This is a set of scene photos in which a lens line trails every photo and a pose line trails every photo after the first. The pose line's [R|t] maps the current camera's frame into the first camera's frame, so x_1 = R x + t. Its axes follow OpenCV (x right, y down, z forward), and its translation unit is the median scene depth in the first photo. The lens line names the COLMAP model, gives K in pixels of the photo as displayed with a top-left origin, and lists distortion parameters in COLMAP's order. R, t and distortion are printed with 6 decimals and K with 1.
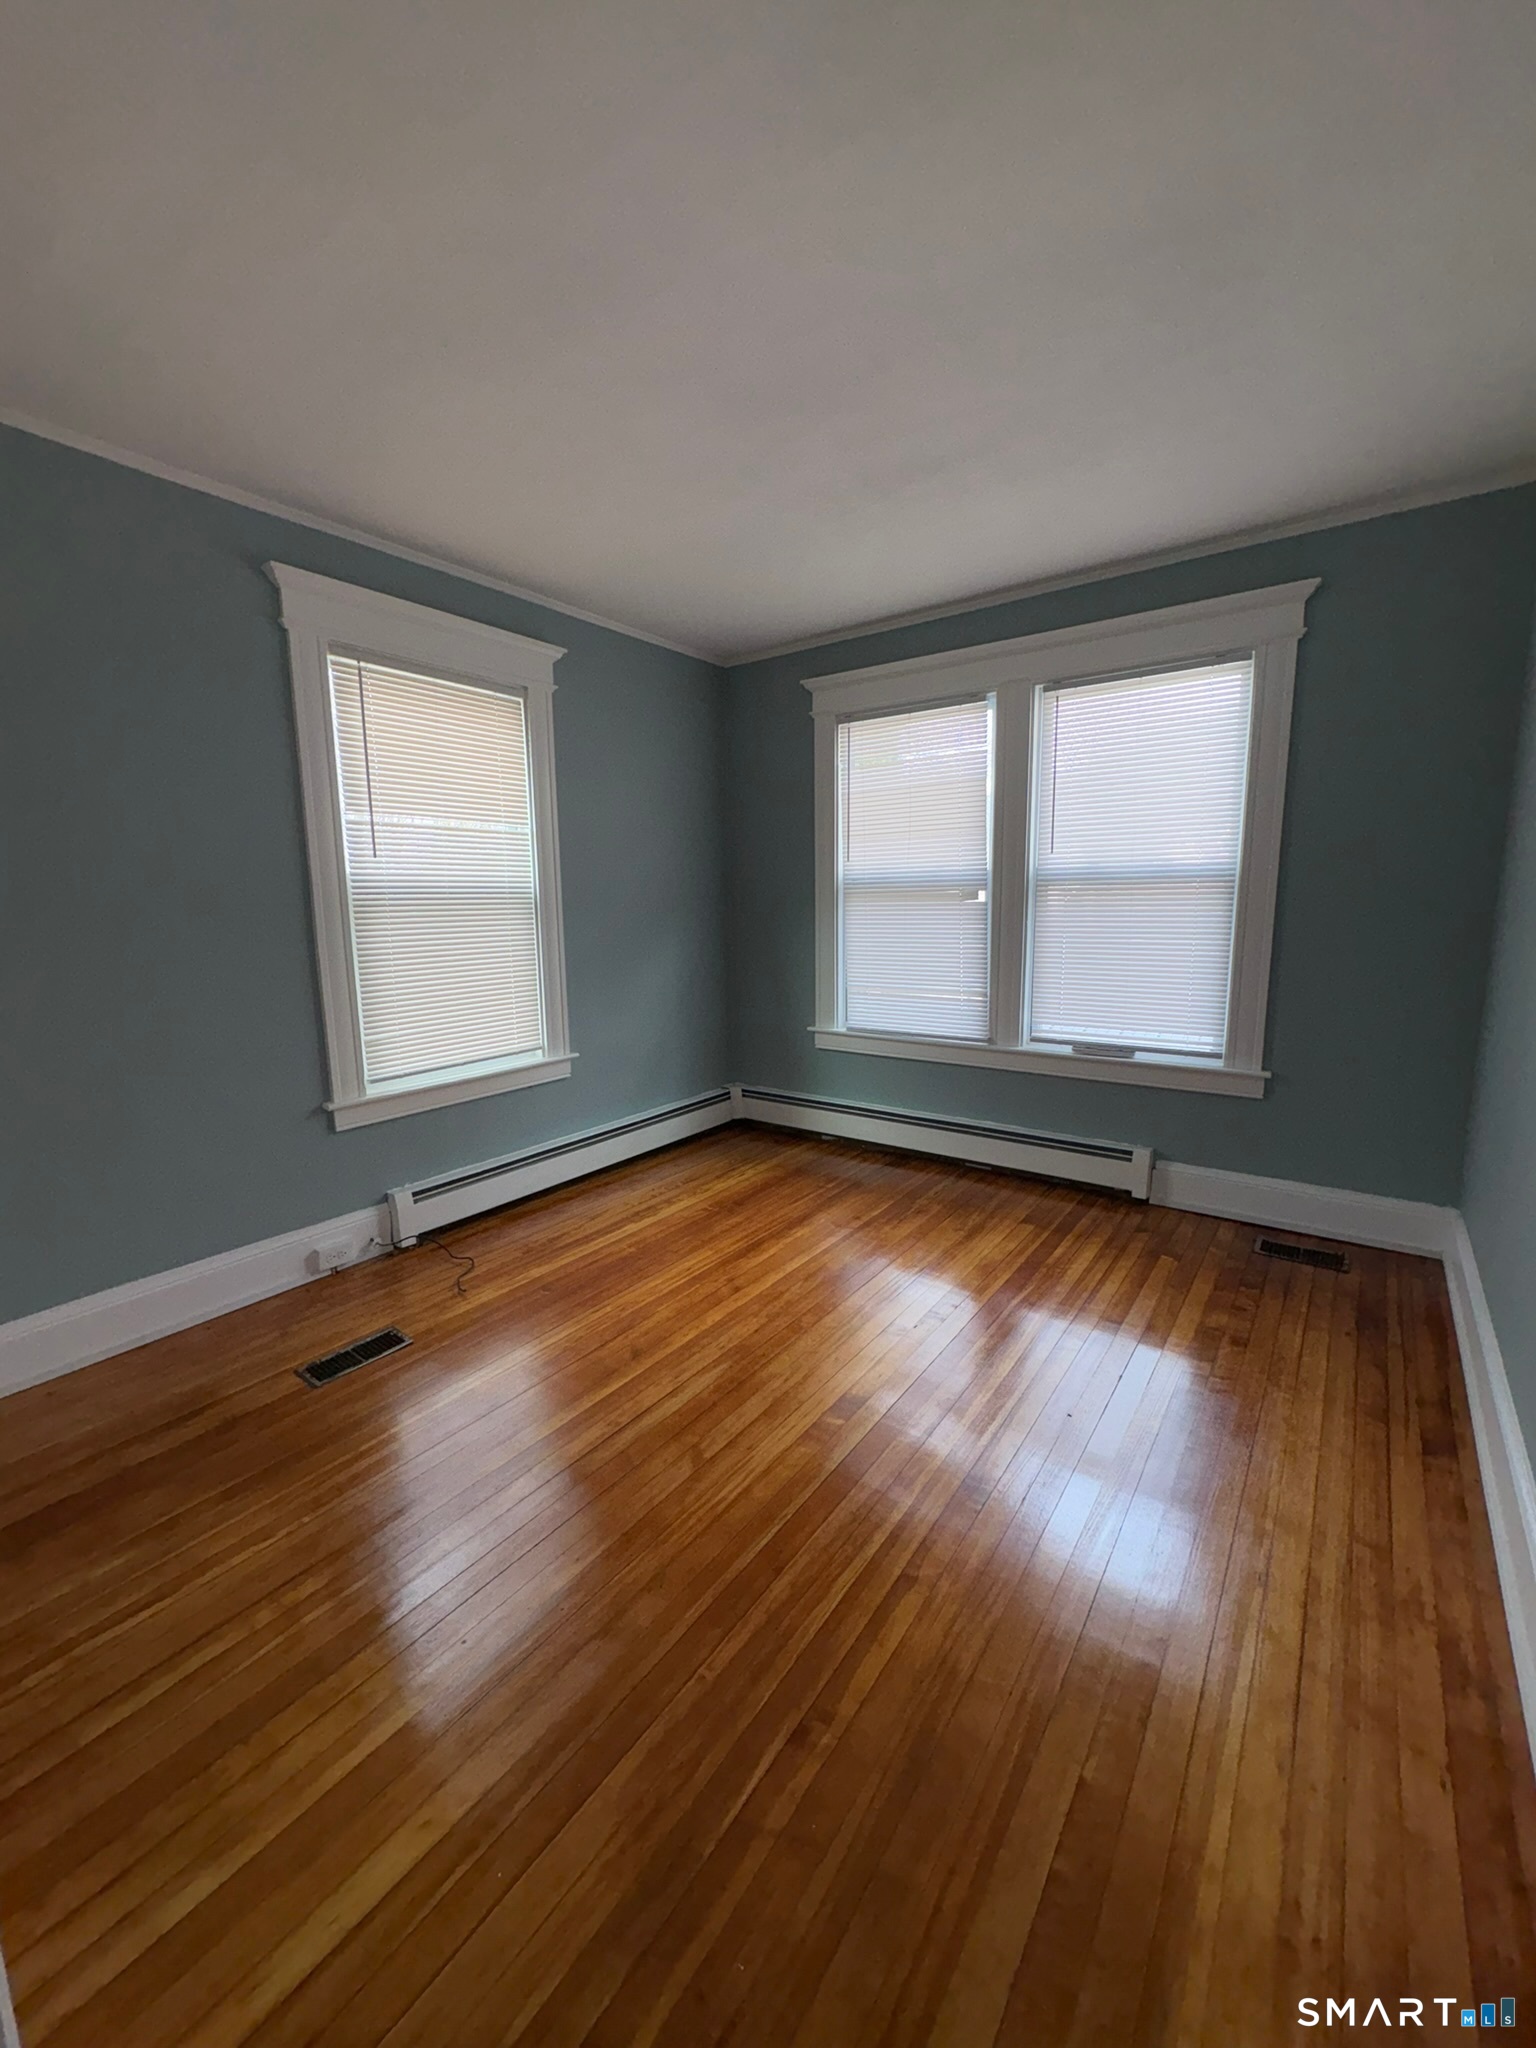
lens RADIAL K [[813.0, 0, 762.6], [0, 813.0, 1026.9], [0, 0, 1]] dist [-0.000924, 0.000609]
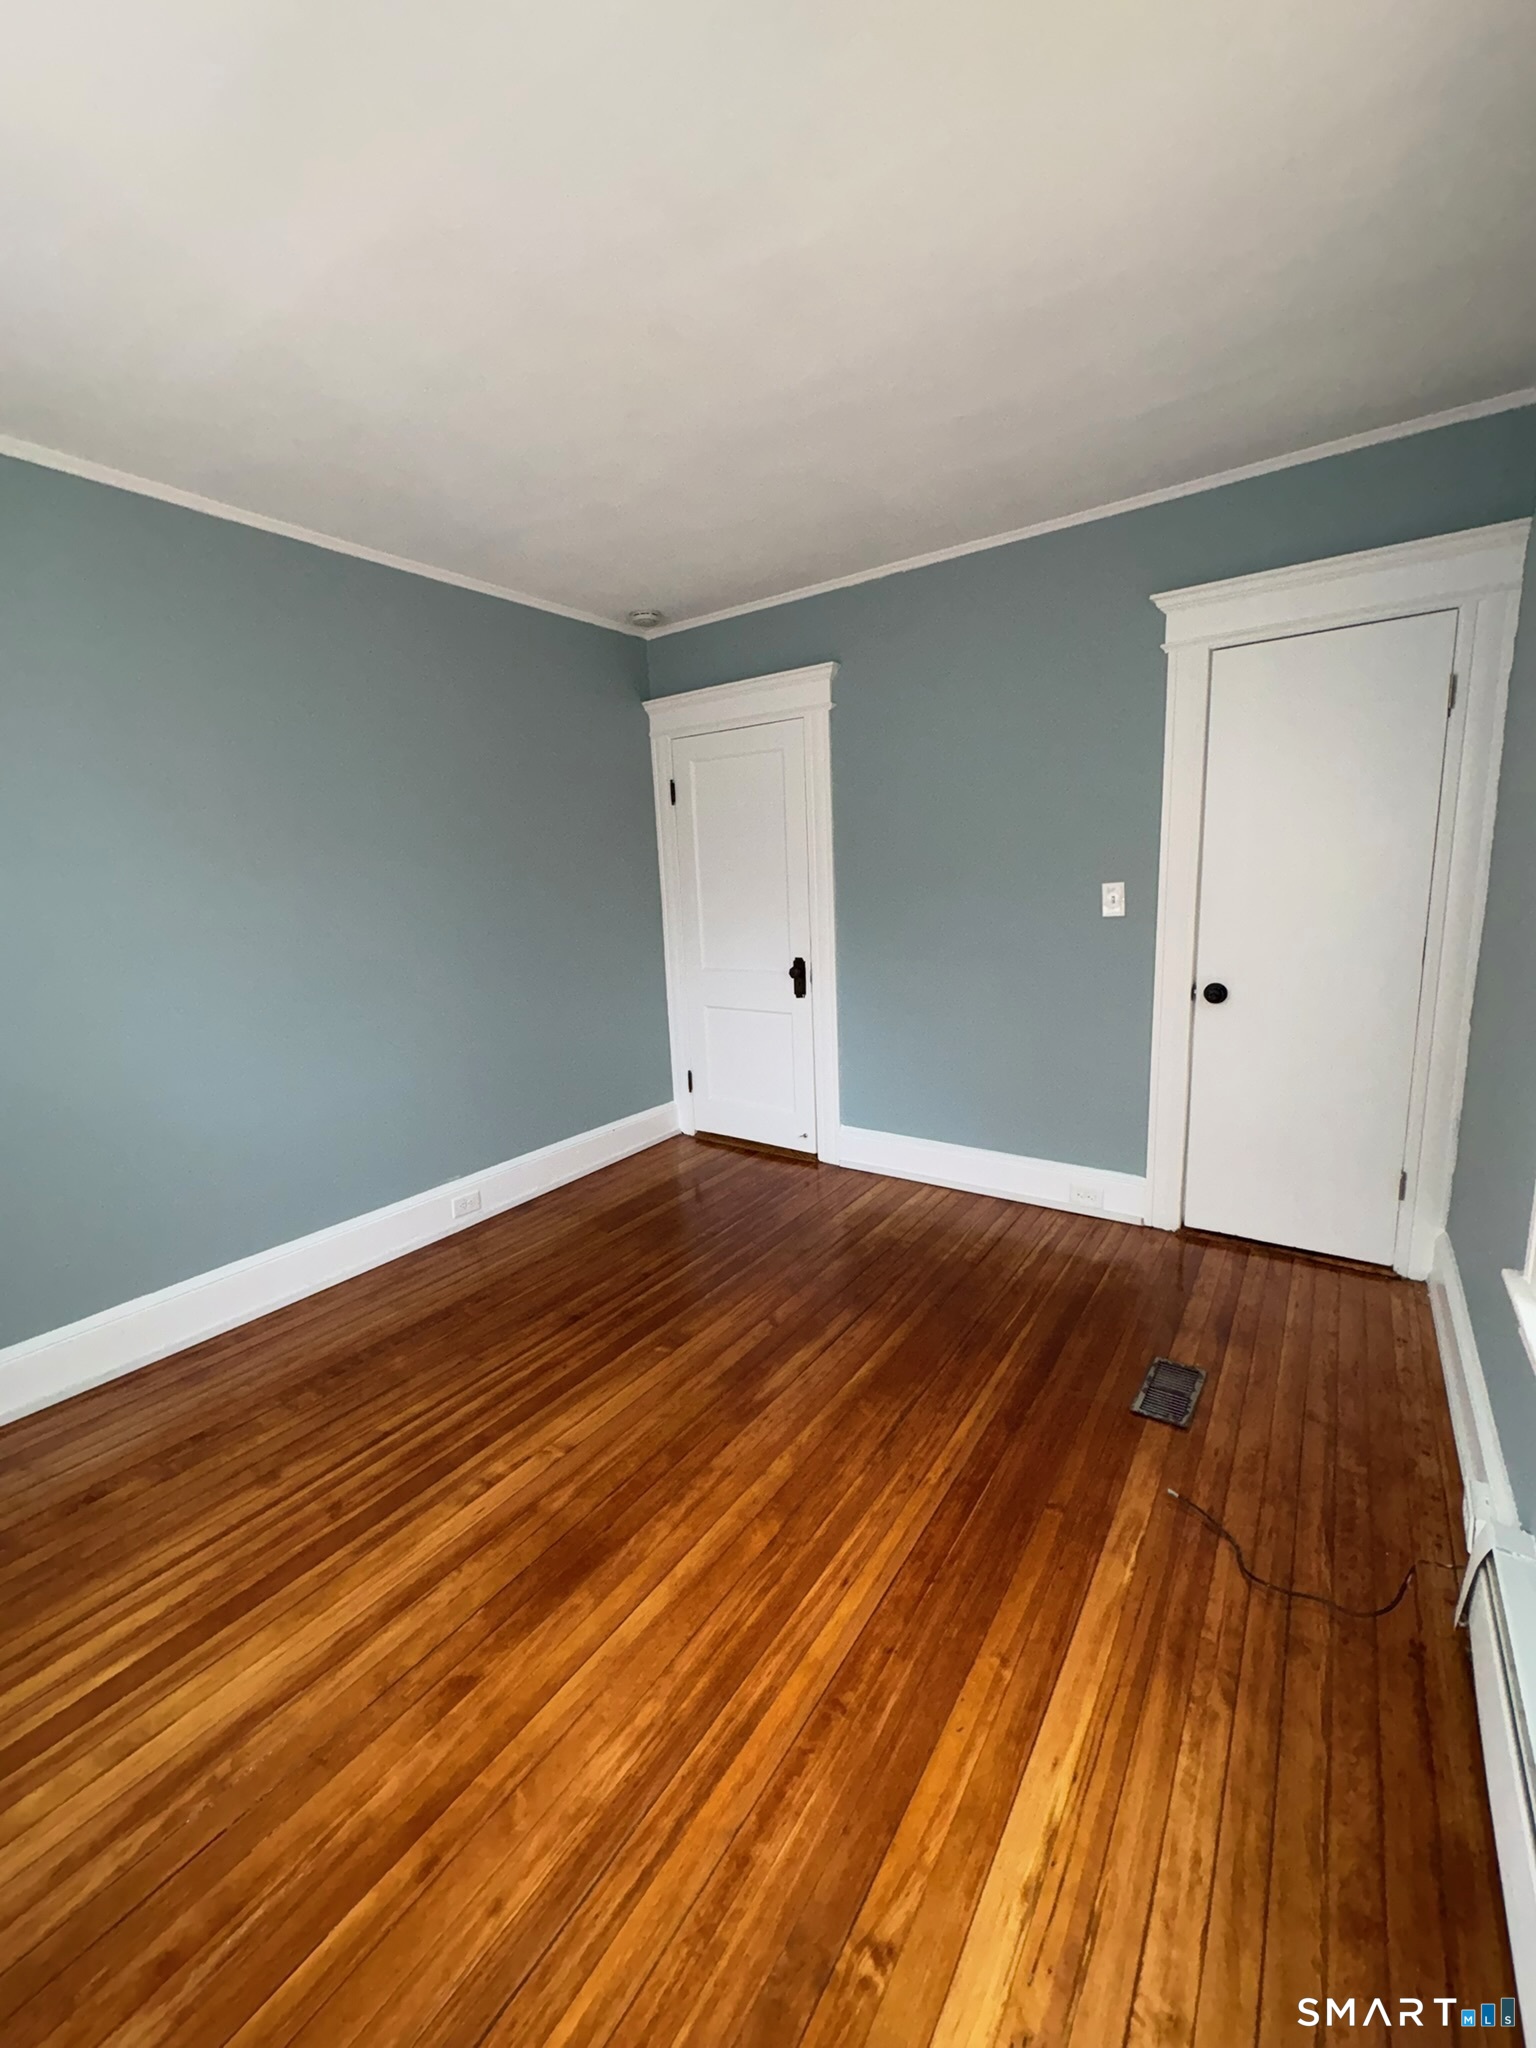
lens RADIAL K [[813.0, 0, 763.4], [0, 813.0, 1020.1], [0, 0, 1]] dist [-0.000924, 0.000609]
pose [[-0.998173, 0.058733, -0.014187, -0.050196], [0.050610, 0.940960, 0.334714, -0.251861], [0.033008, 0.333384, -0.942213, 1.395882]]
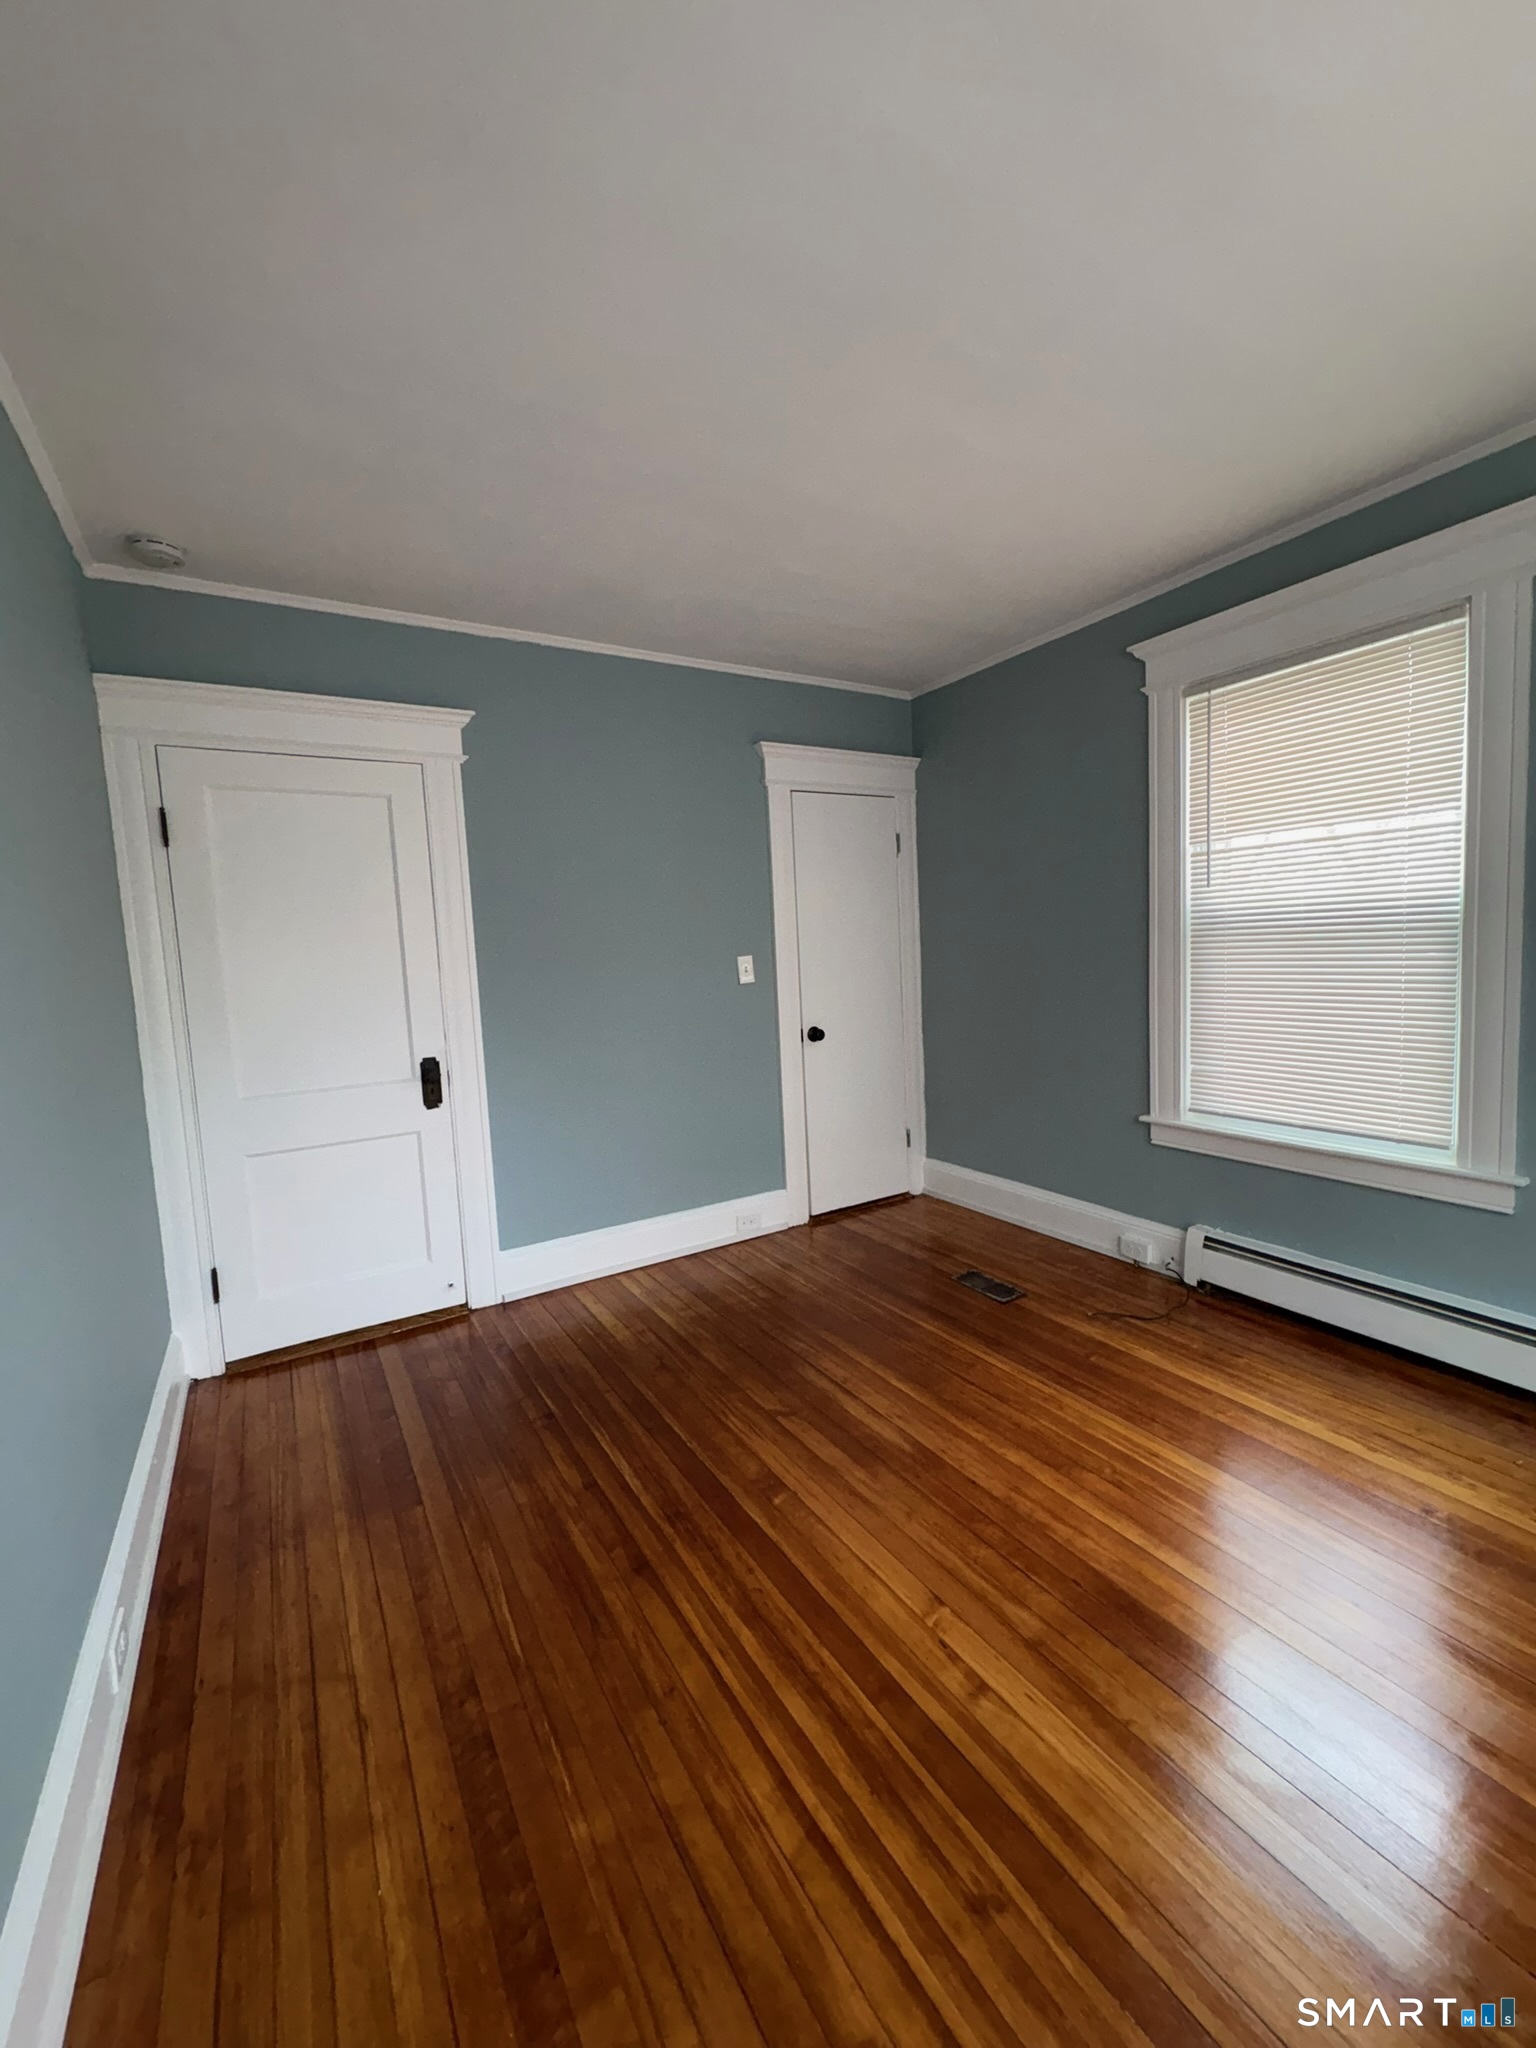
lens RADIAL K [[813.0, 0, 765.6], [0, 813.0, 1024.1], [0, 0, 1]] dist [-0.000924, 0.000609]
pose [[-0.378673, 0.120159, -0.917698, 0.648416], [-0.094097, 0.981401, 0.167327, -0.160466], [0.920735, 0.149715, -0.360323, 0.888246]]
